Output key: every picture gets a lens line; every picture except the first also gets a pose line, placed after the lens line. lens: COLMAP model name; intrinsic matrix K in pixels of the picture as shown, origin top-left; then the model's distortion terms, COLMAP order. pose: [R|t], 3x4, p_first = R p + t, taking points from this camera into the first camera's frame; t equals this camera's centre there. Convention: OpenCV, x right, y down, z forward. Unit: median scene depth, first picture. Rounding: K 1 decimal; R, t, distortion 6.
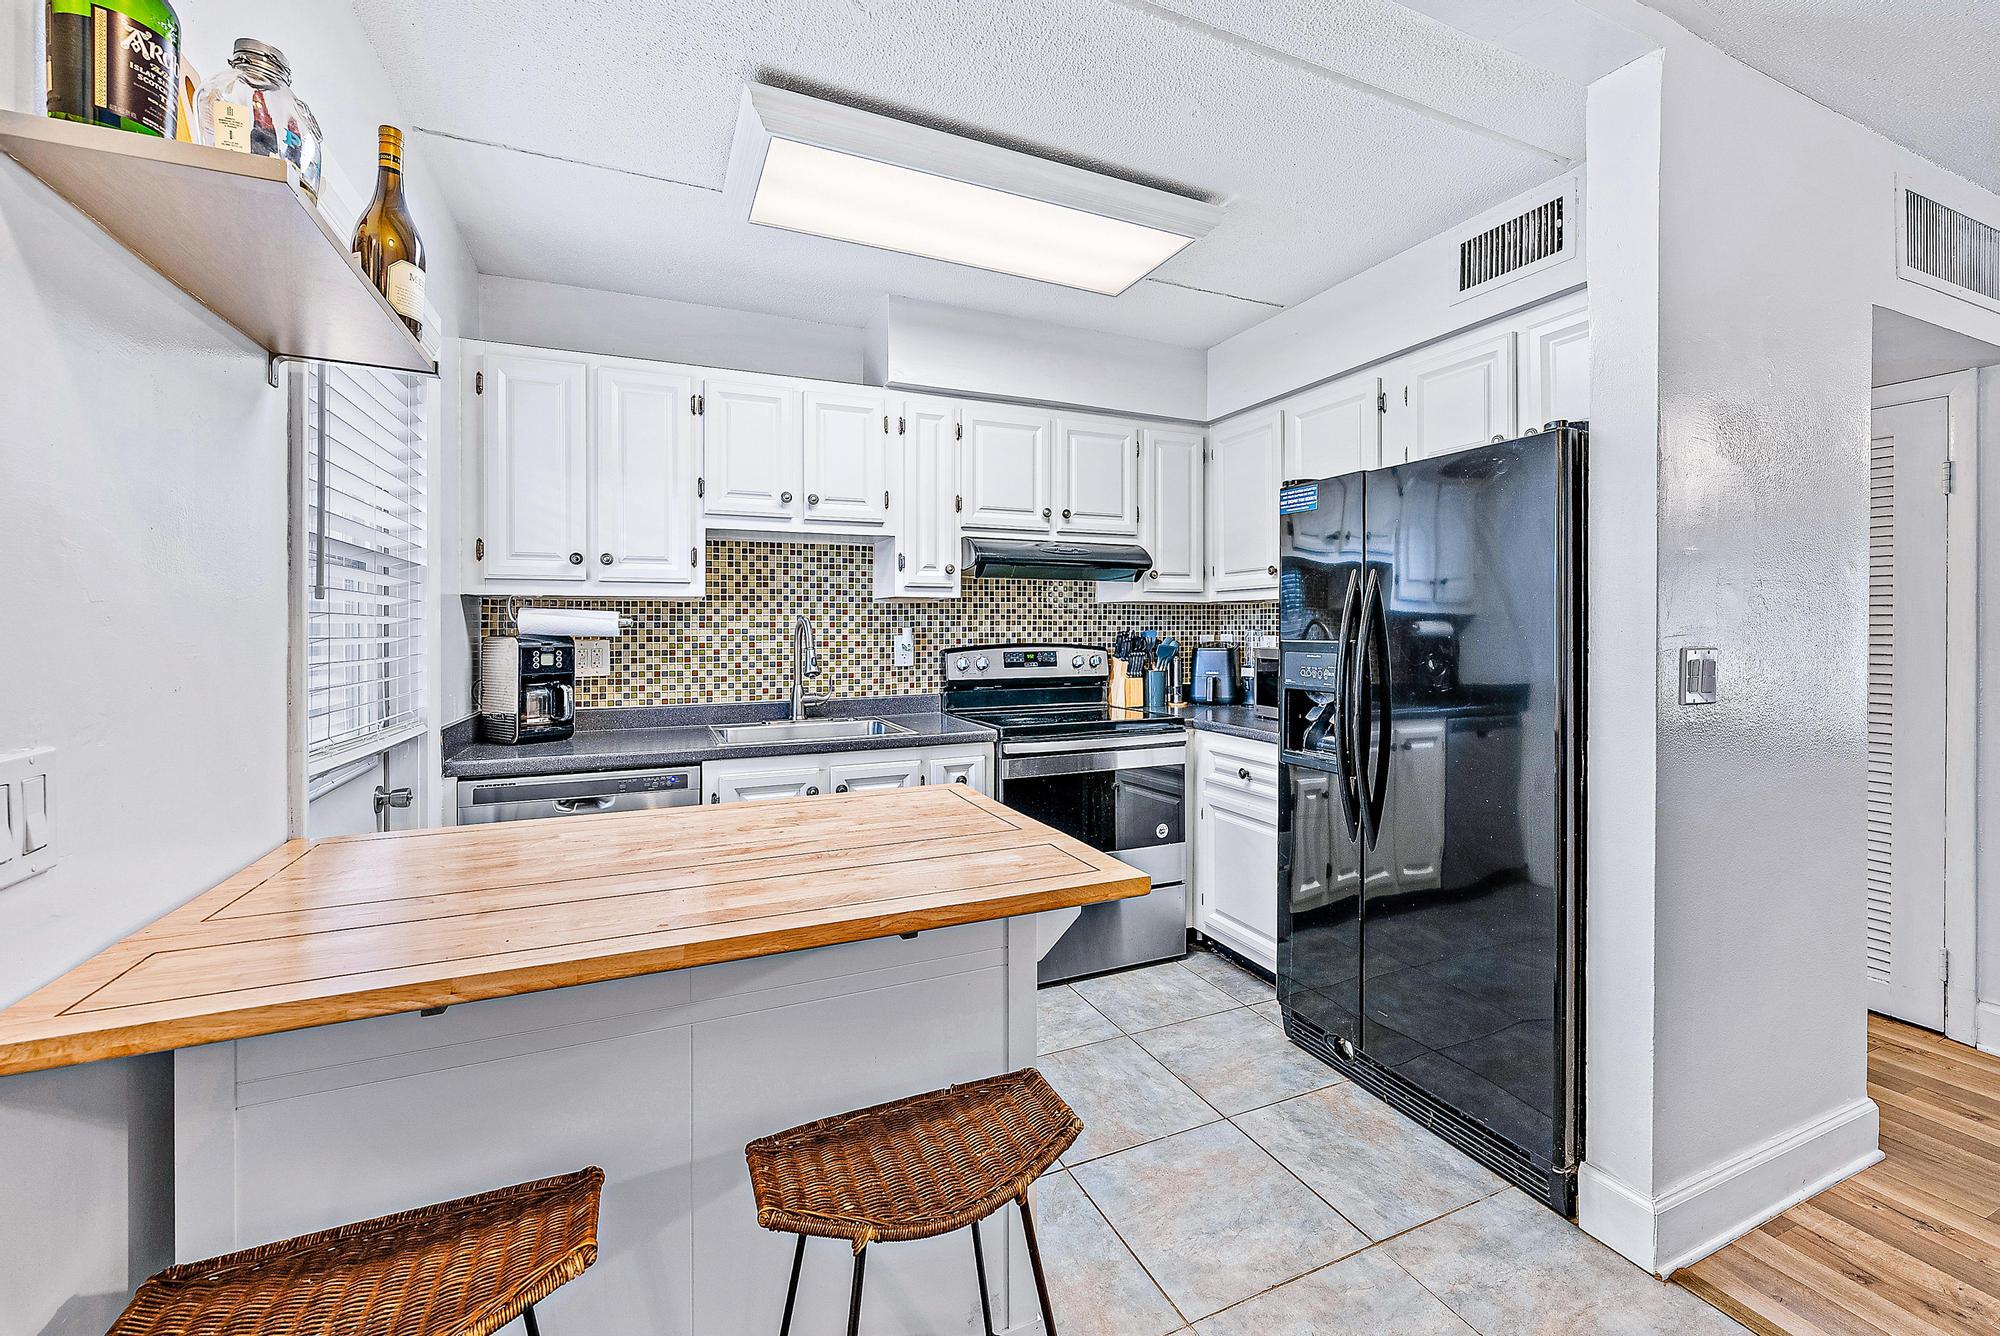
lens RADIAL K [[809.3, 0, 995.9], [0, 809.3, 628.0], [0, 0, 1]] dist [-0.000272, -0.000095]
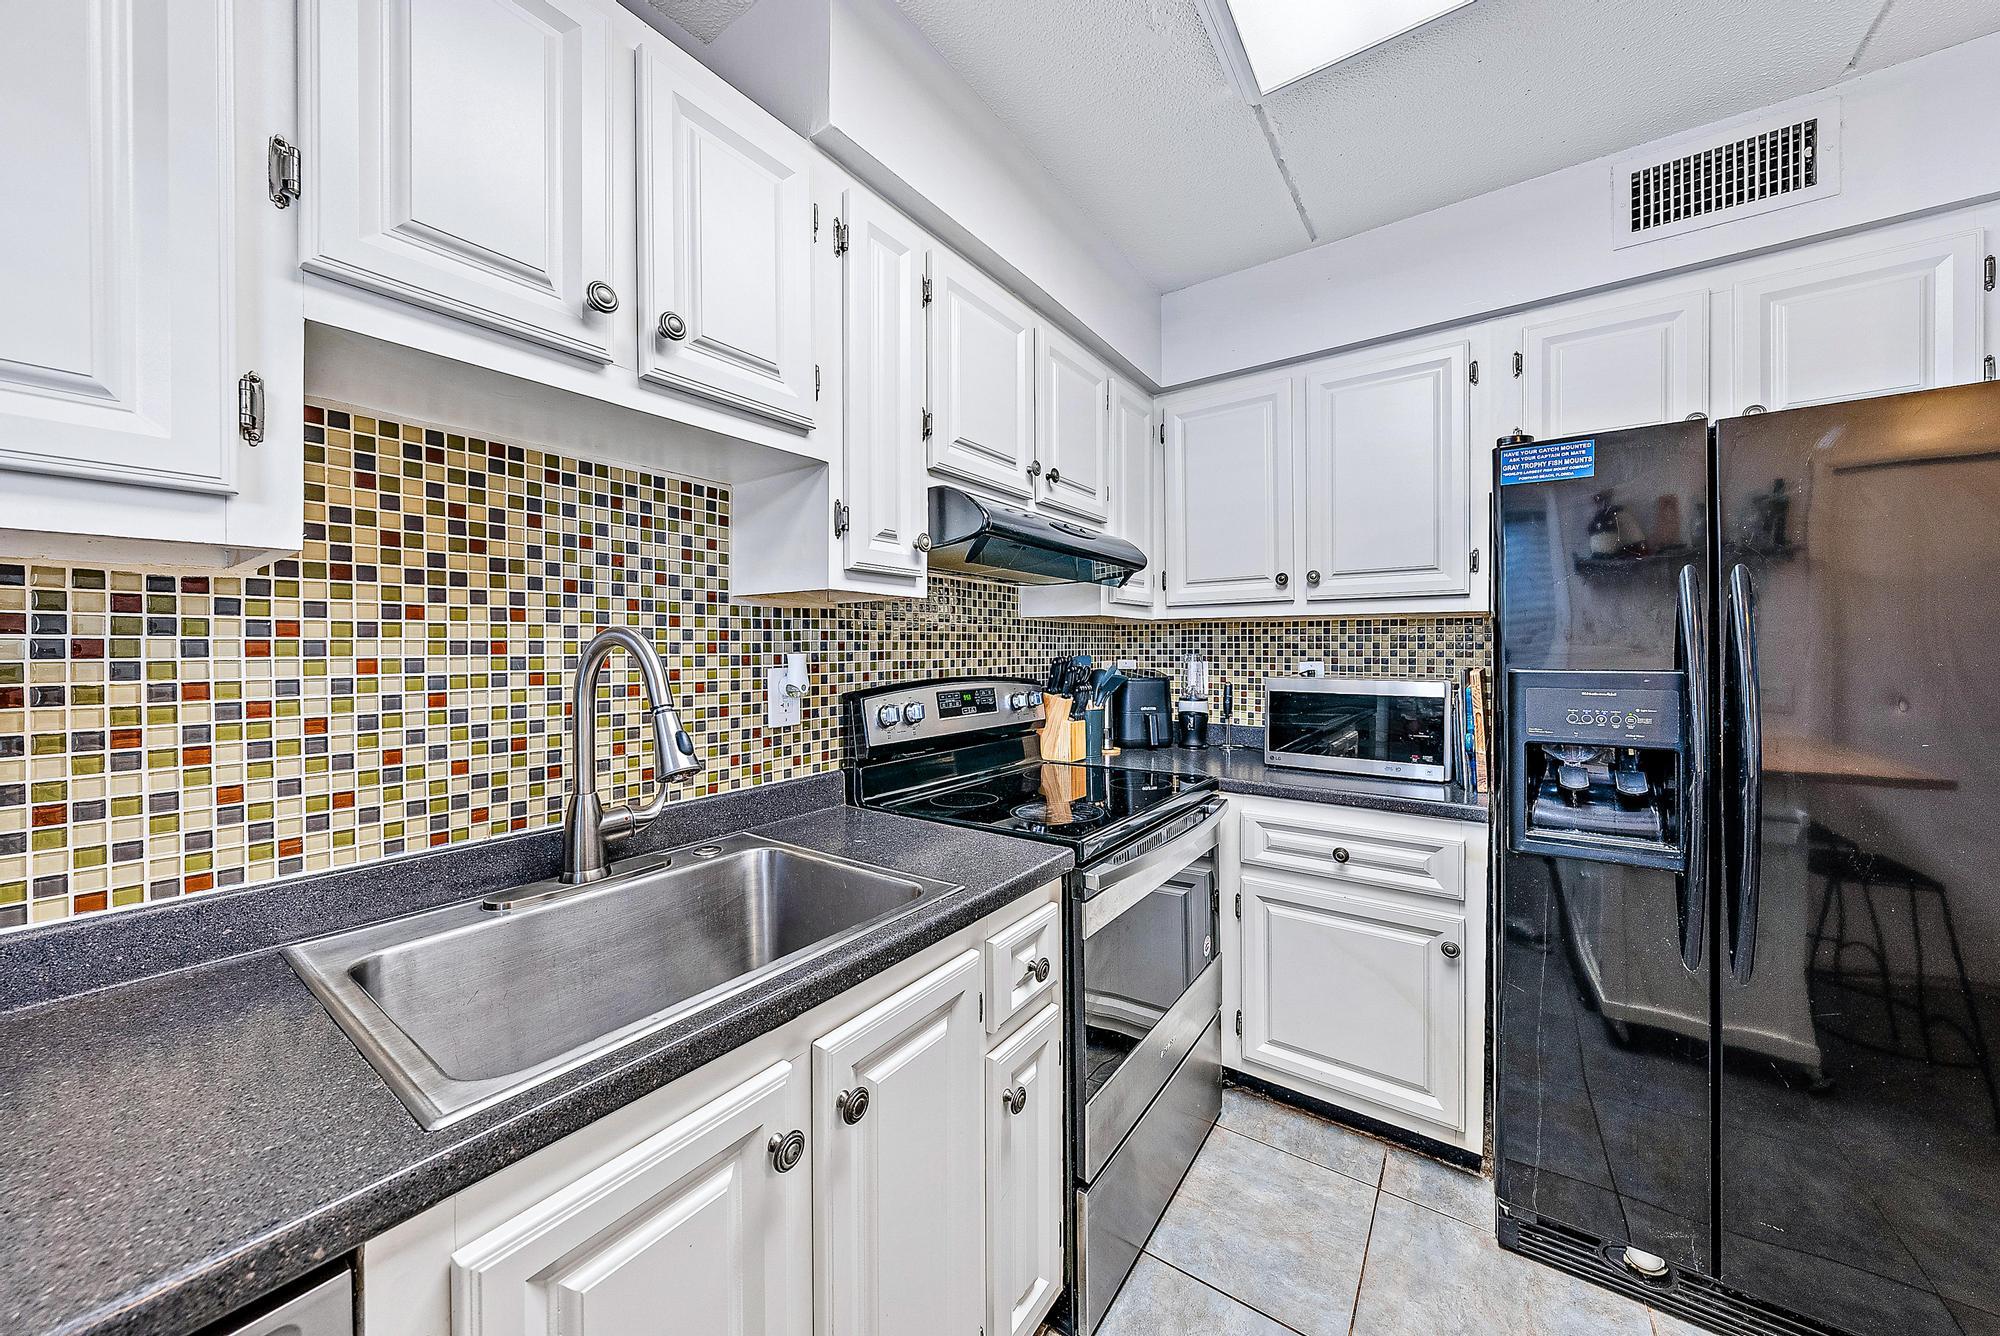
lens RADIAL K [[683.8, 0, 1005.4], [0, 683.8, 656.6], [0, 0, 1]] dist [-0.004803, 0.000015]
pose [[0.851278, -0.005751, 0.524684, -0.238356], [0.002717, 0.999975, 0.006554, -0.001077], [-0.524708, -0.004154, 0.851272, 0.575982]]
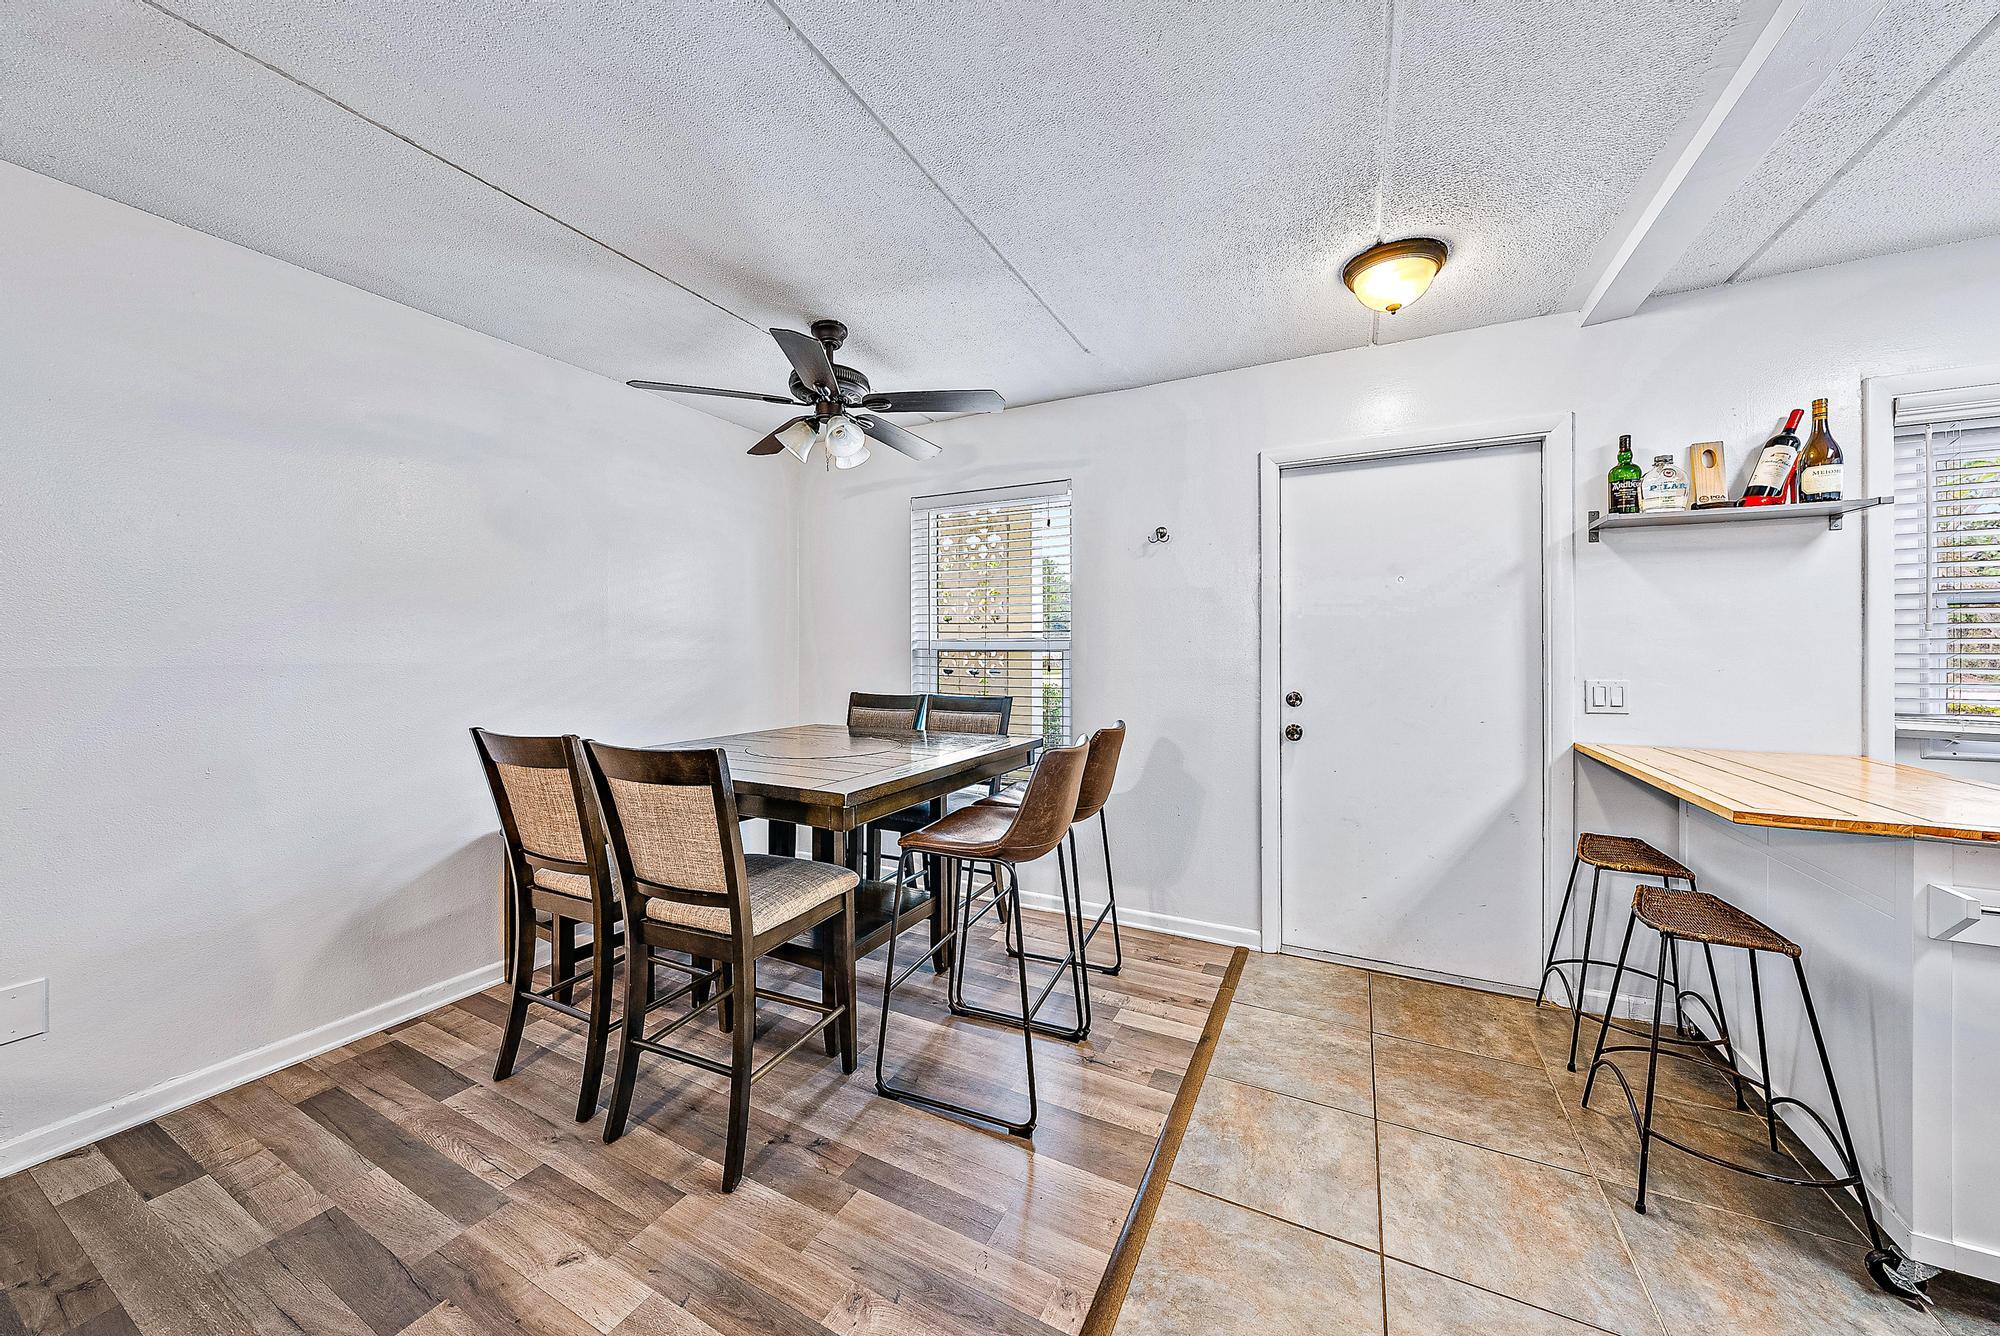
lens RADIAL K [[694.1, 0, 1005.0], [0, 694.1, 653.2], [0, 0, 1]] dist [-0.000415, -0.000091]
pose [[-0.767895, 0.007368, -0.640533, 0.732373], [0.002568, 0.999961, 0.008423, -0.002050], [0.640571, 0.004823, -0.767884, 0.394697]]
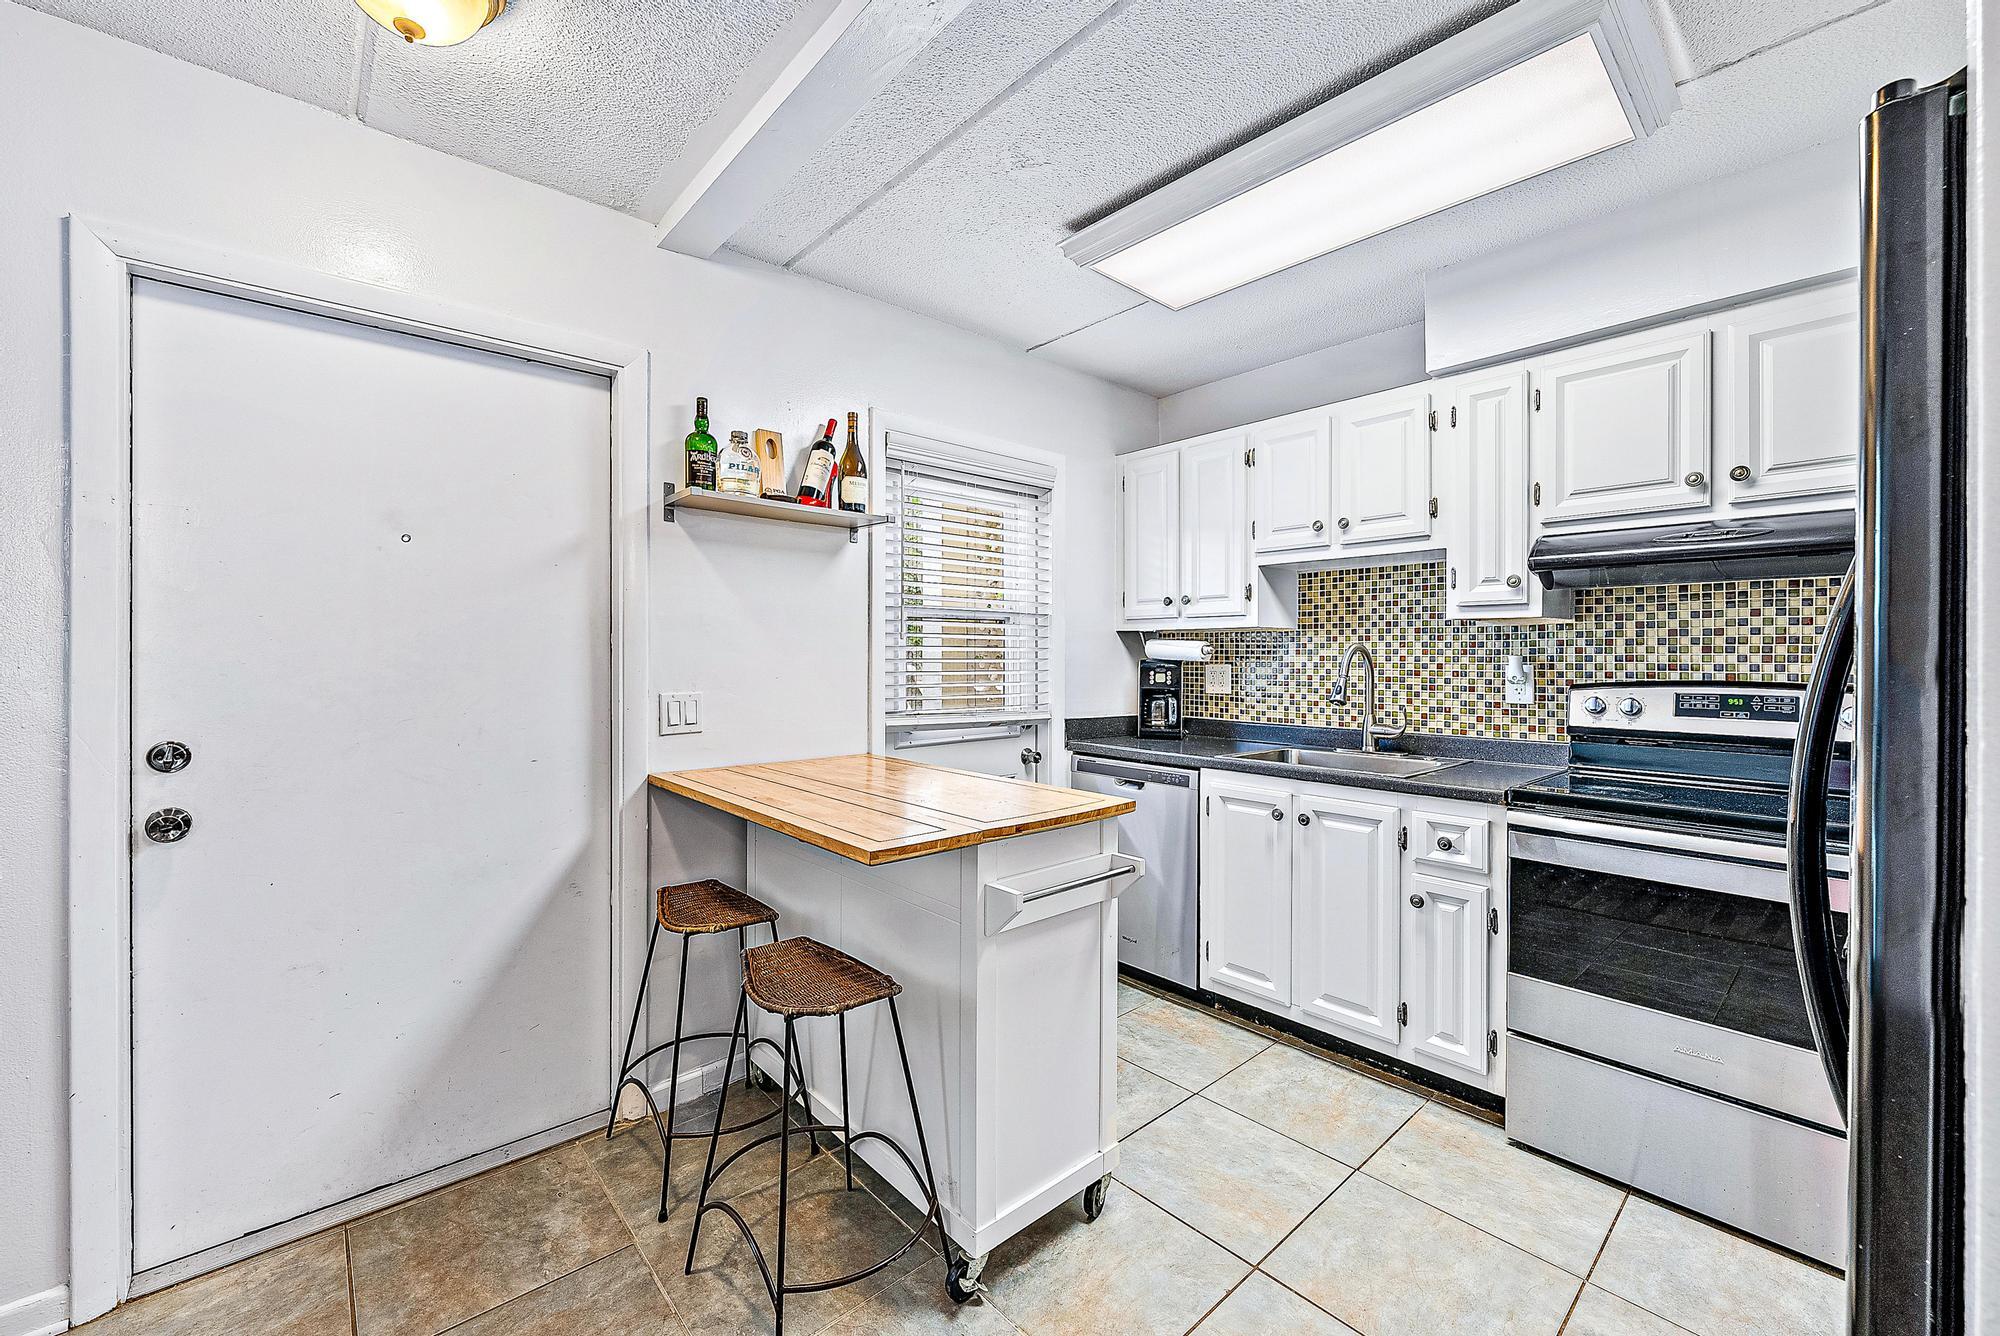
lens RADIAL K [[787.9, 0, 1001.8], [0, 787.9, 651.6], [0, 0, 1]] dist [-0.001827, -0.000302]
pose [[0.315028, 0.000695, -0.949082, 0.495002], [-0.004186, 0.999991, -0.000657, -0.001910], [0.949073, 0.004180, 0.315028, 0.281667]]
